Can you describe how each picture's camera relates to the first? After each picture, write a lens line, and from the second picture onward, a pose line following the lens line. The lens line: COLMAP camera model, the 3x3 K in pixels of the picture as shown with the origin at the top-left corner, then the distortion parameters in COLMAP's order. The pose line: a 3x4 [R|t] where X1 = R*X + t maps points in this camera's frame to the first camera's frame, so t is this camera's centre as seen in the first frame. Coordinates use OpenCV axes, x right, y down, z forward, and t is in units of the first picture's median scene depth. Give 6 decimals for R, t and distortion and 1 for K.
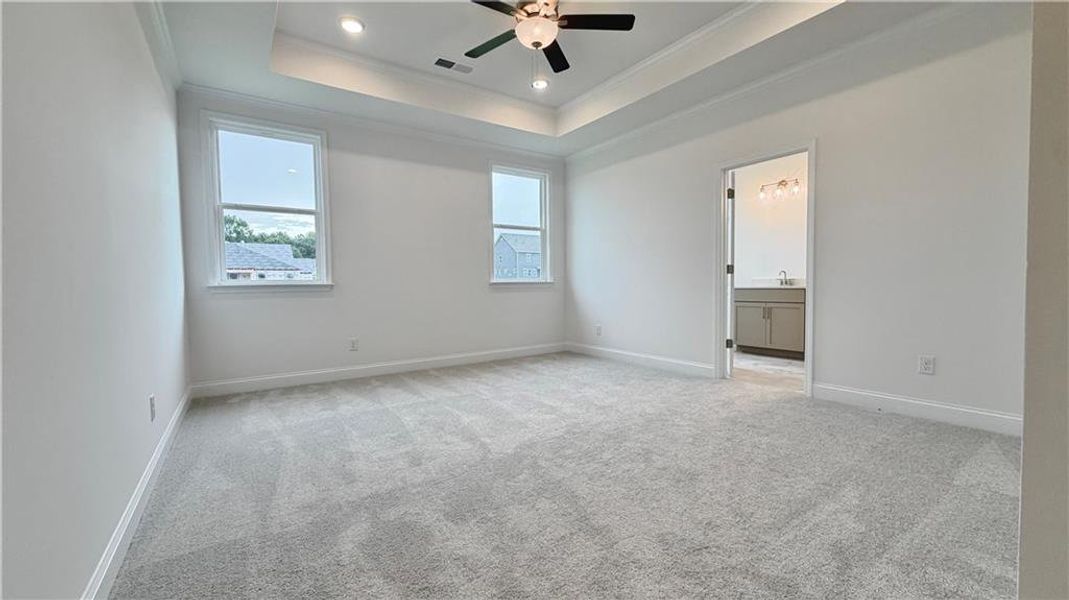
lens RADIAL K [[426.6, 0, 533.7], [0, 426.6, 301.6], [0, 0, 1]] dist [0.001635, 0.000243]
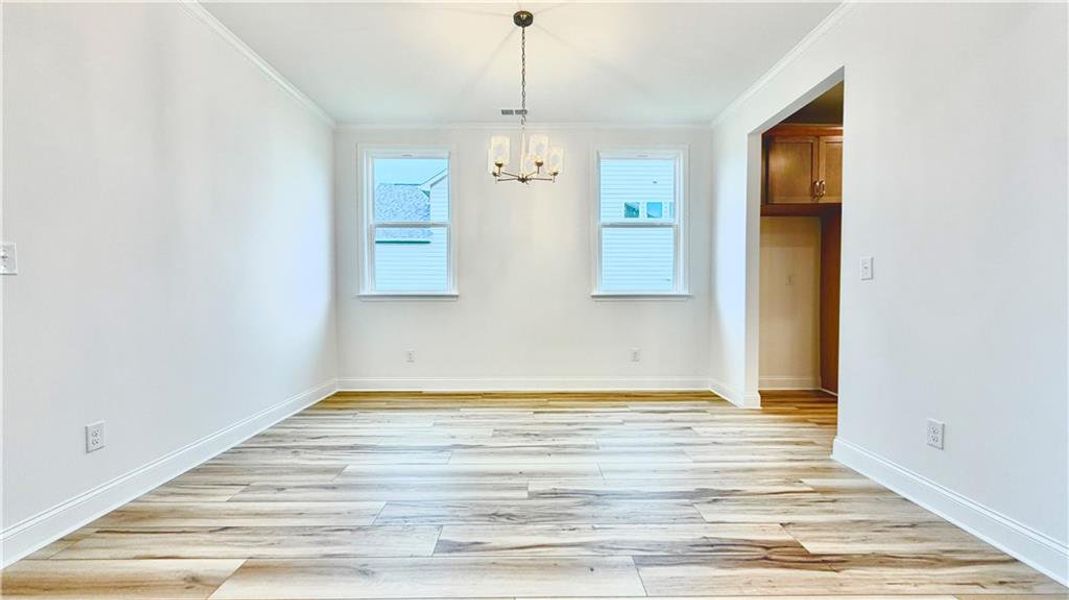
lens RADIAL K [[450.1, 0, 535.6], [0, 450.1, 296.5], [0, 0, 1]] dist [-0.008506, -0.000010]
pose [[0.826129, 0.021544, -0.563069, 0.274676], [-0.047307, 0.998393, -0.031208, -0.015195], [0.561492, 0.052419, 0.825820, 0.255434]]
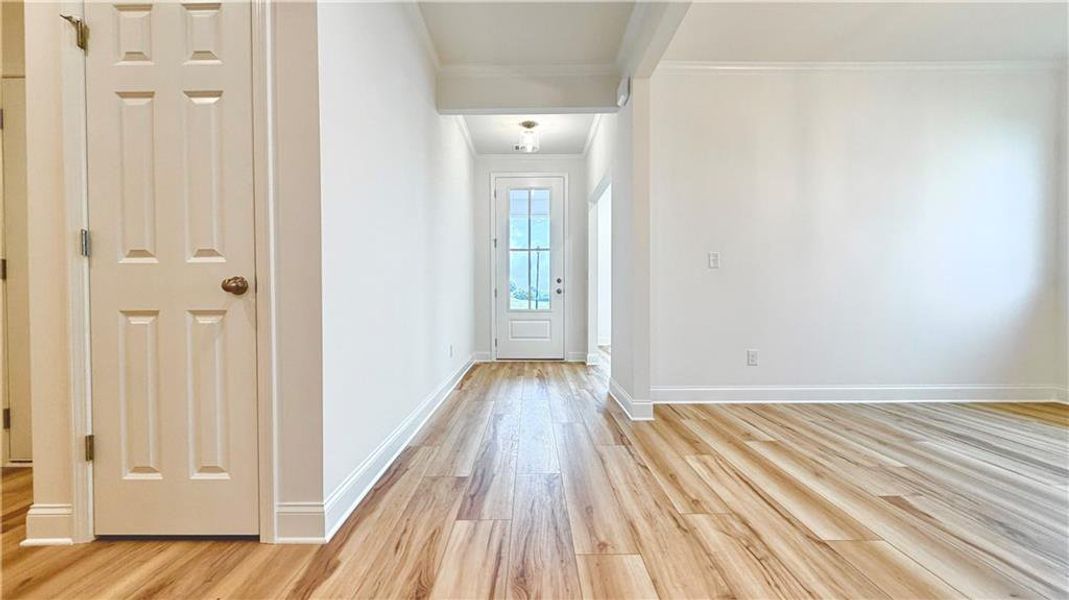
lens RADIAL K [[426.6, 0, 534.5], [0, 426.6, 296.7], [0, 0, 1]] dist [0.001635, 0.000243]
pose [[-0.575946, 0.023500, -0.817150, 0.838005], [-0.028559, 0.998398, 0.048841, -0.027621], [0.816988, 0.051467, -0.574353, 0.725579]]
